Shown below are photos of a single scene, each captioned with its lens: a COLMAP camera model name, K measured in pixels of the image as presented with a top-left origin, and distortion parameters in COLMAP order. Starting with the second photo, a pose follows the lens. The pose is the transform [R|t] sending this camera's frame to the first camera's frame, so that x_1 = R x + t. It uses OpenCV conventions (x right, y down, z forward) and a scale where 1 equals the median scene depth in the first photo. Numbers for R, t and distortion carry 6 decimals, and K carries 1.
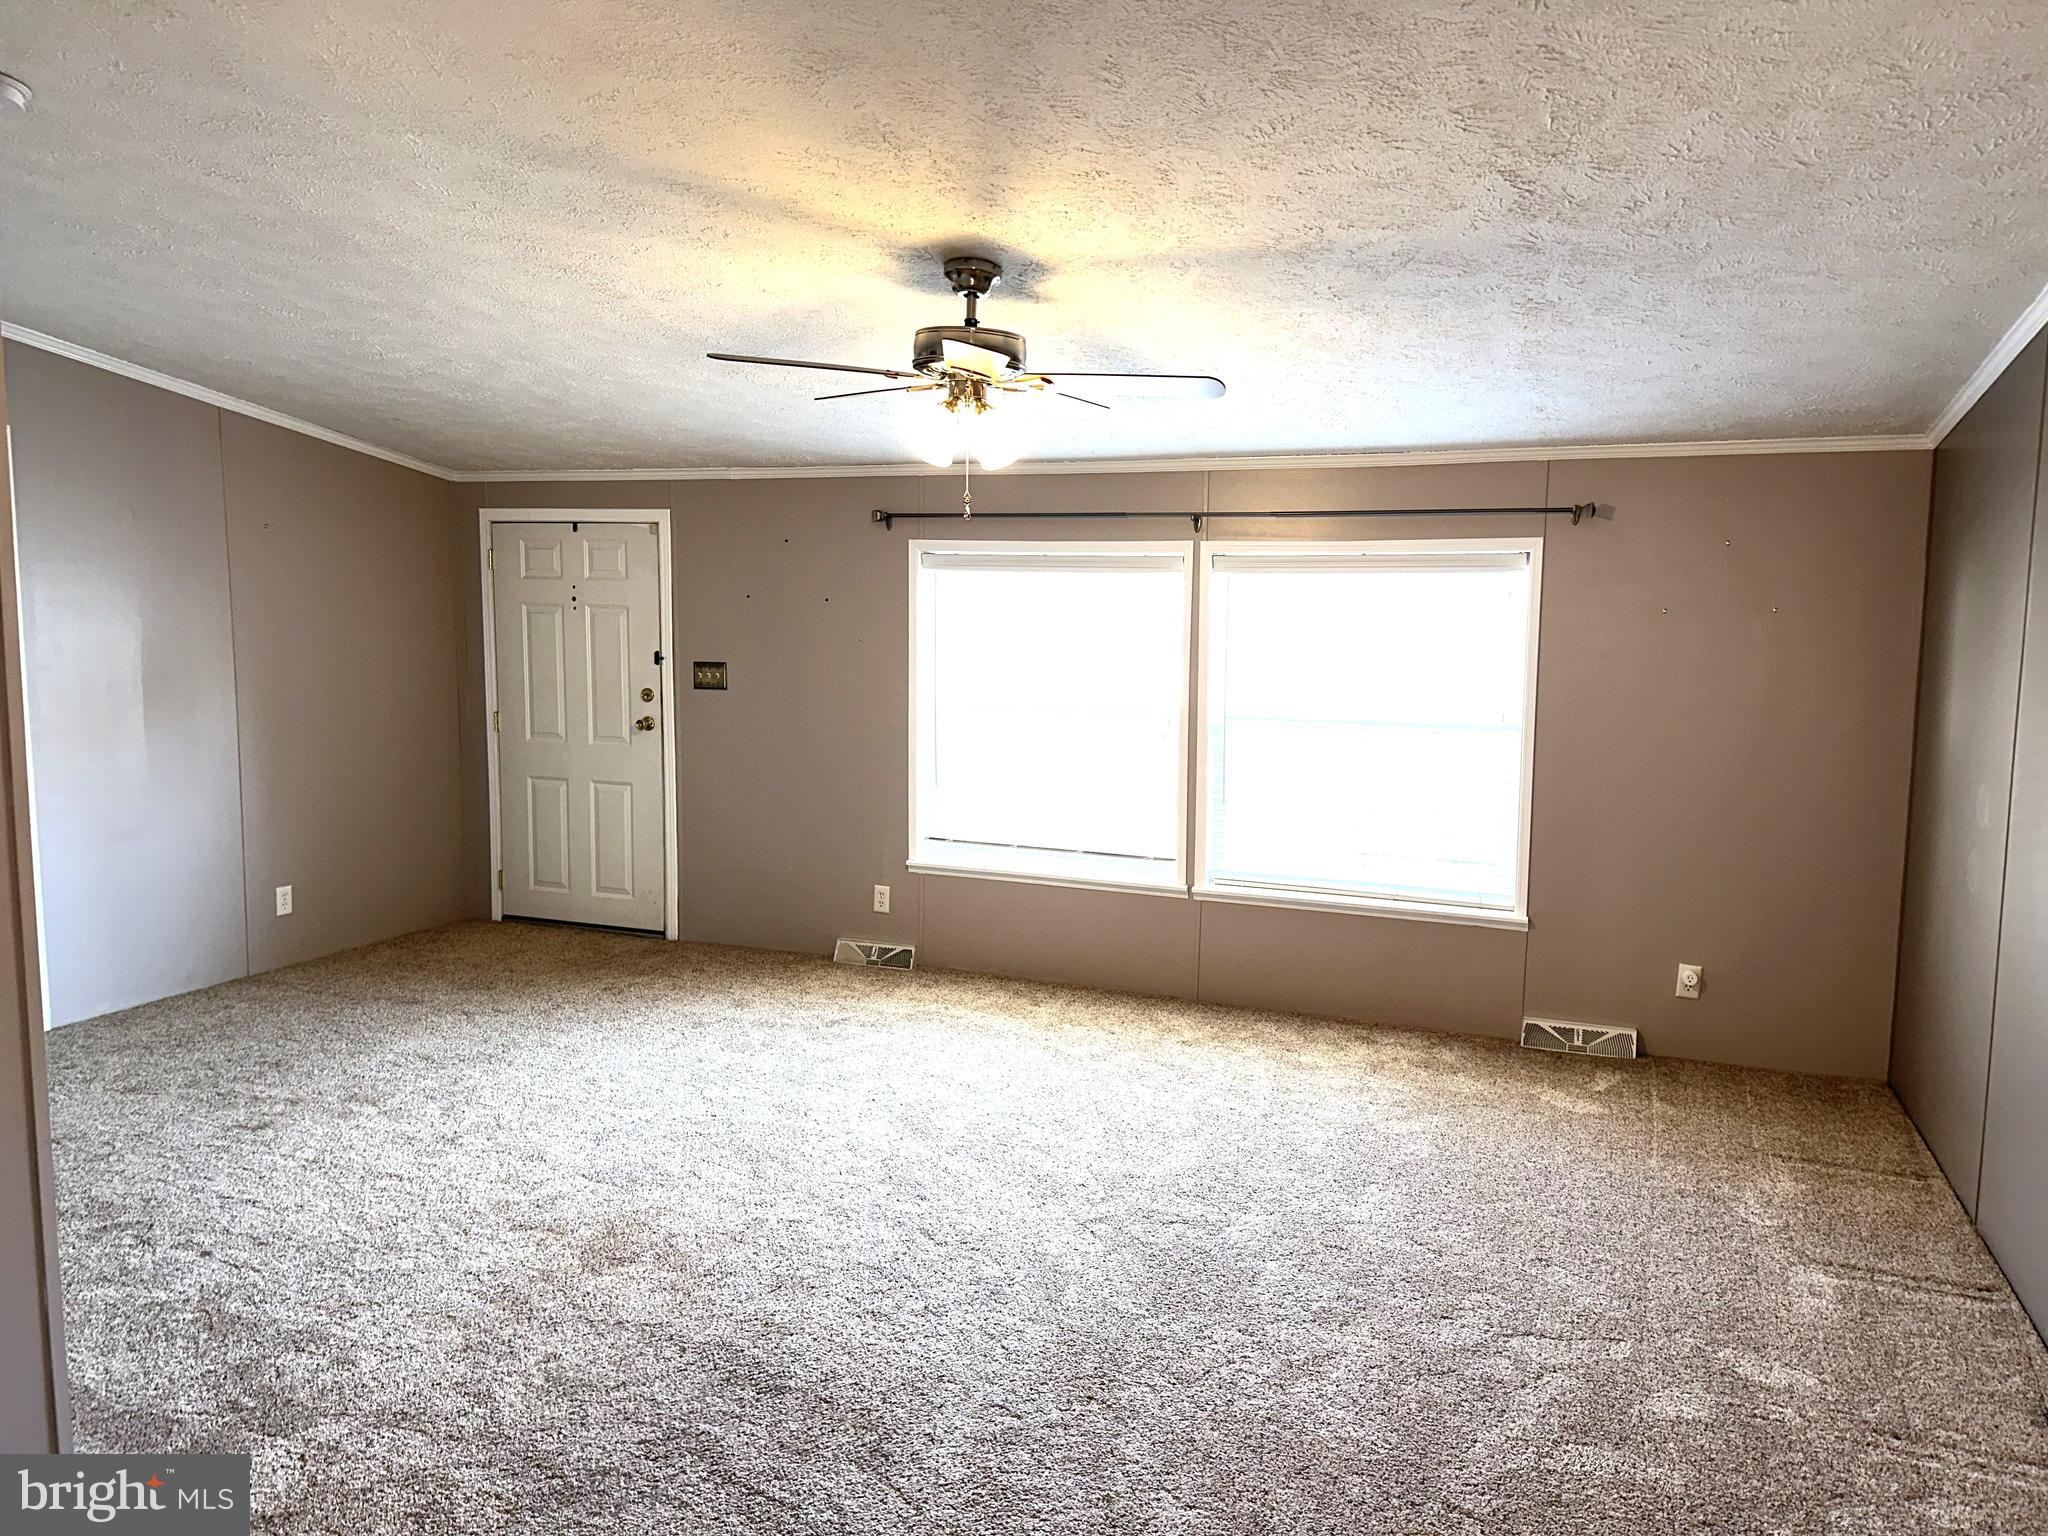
lens RADIAL K [[1427.4, 0, 1026.5], [0, 1427.4, 756.9], [0, 0, 1]] dist [0.147651, -0.230341]
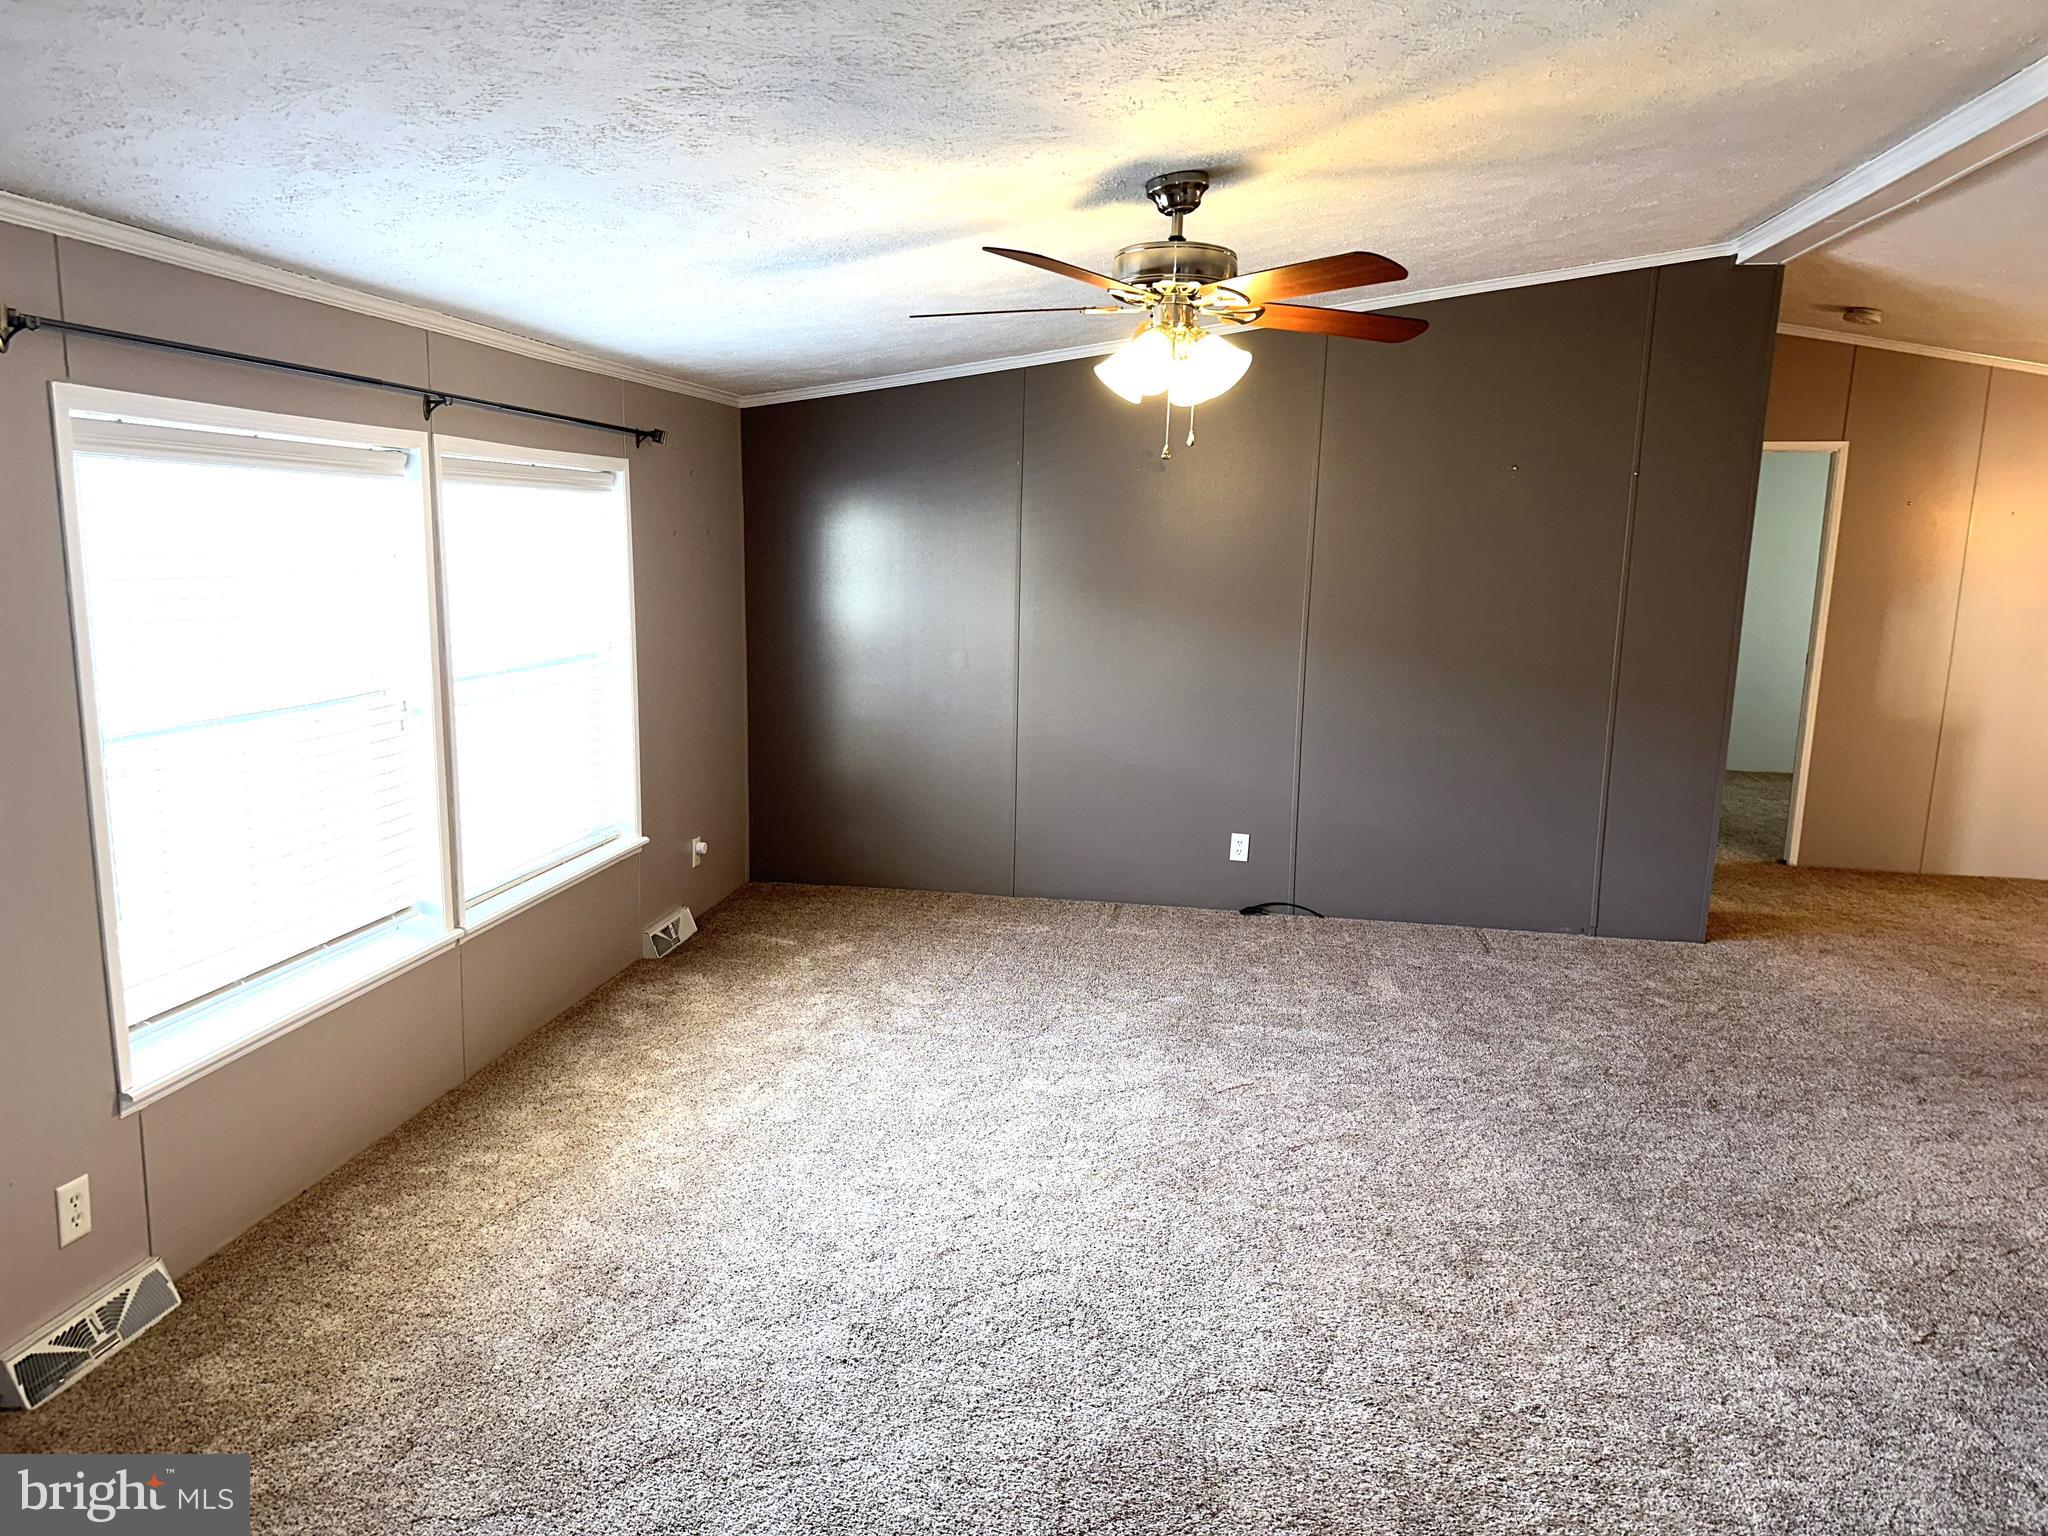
lens RADIAL K [[1427.4, 0, 1026.5], [0, 1427.4, 756.9], [0, 0, 1]] dist [0.147651, -0.230341]
pose [[-0.221941, -0.170907, 0.959965, -0.673115], [0.082246, 0.977729, 0.193085, -0.116774], [-0.971585, 0.121807, -0.202942, 0.932620]]
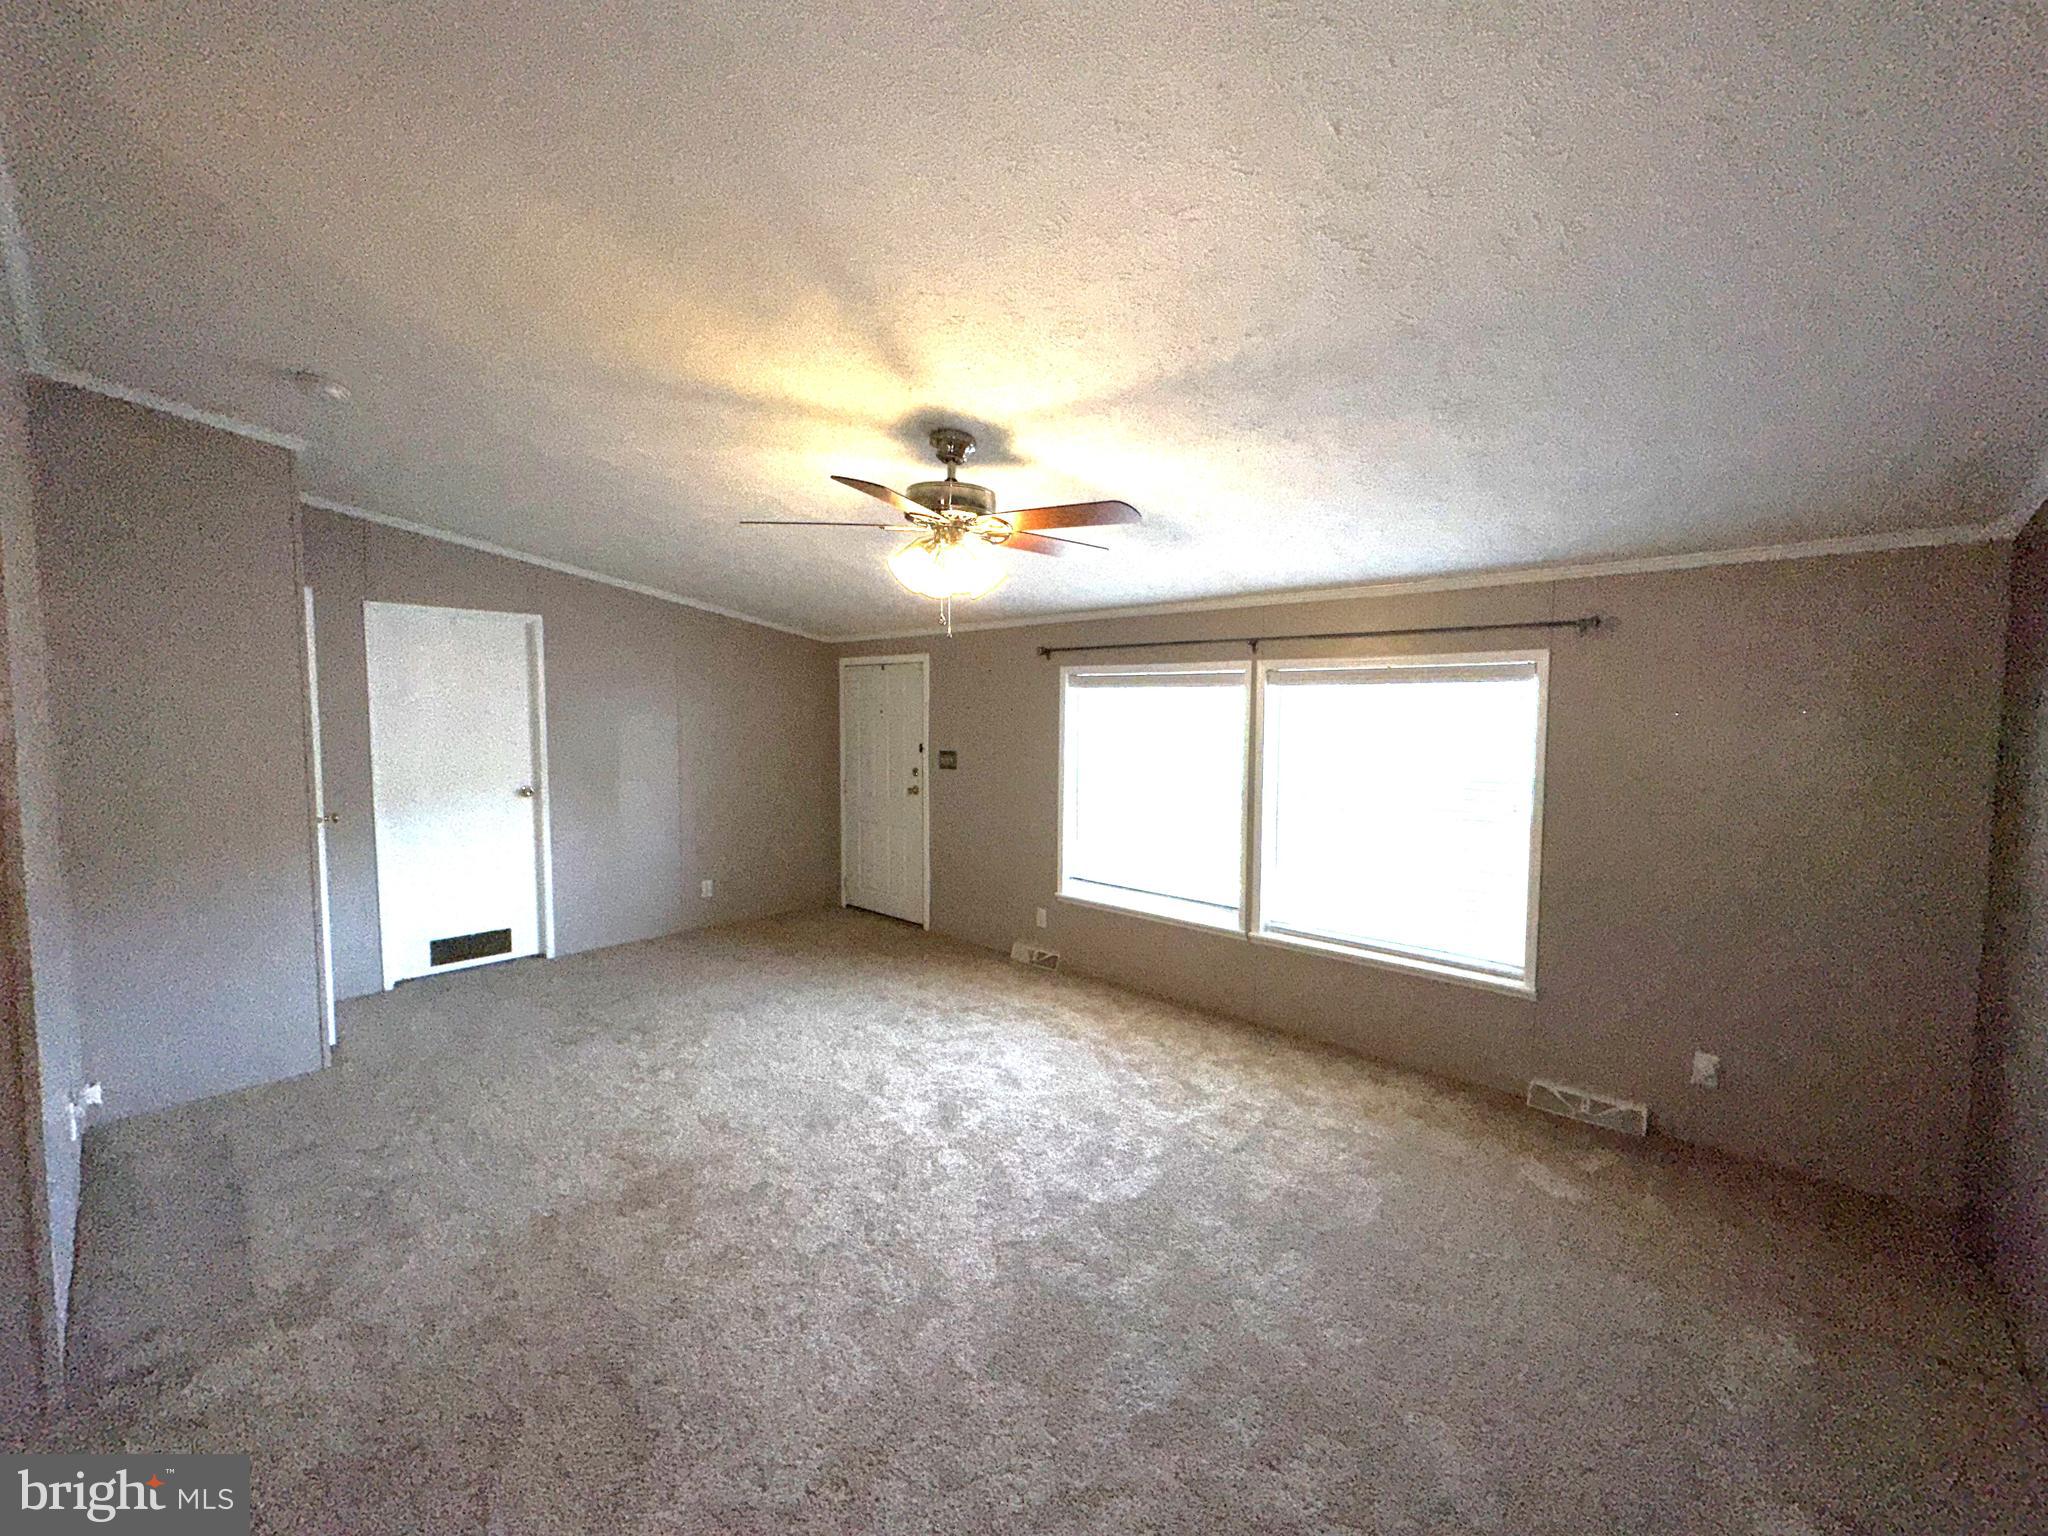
lens RADIAL K [[821.3, 0, 1018.4], [0, 821.3, 765.9], [0, 0, 1]] dist [0.003404, 0.000047]
pose [[0.937103, 0.017115, -0.348633, 0.188649], [-0.034023, 0.998520, -0.042433, -0.019385], [0.347391, 0.051626, 0.936298, 0.259516]]
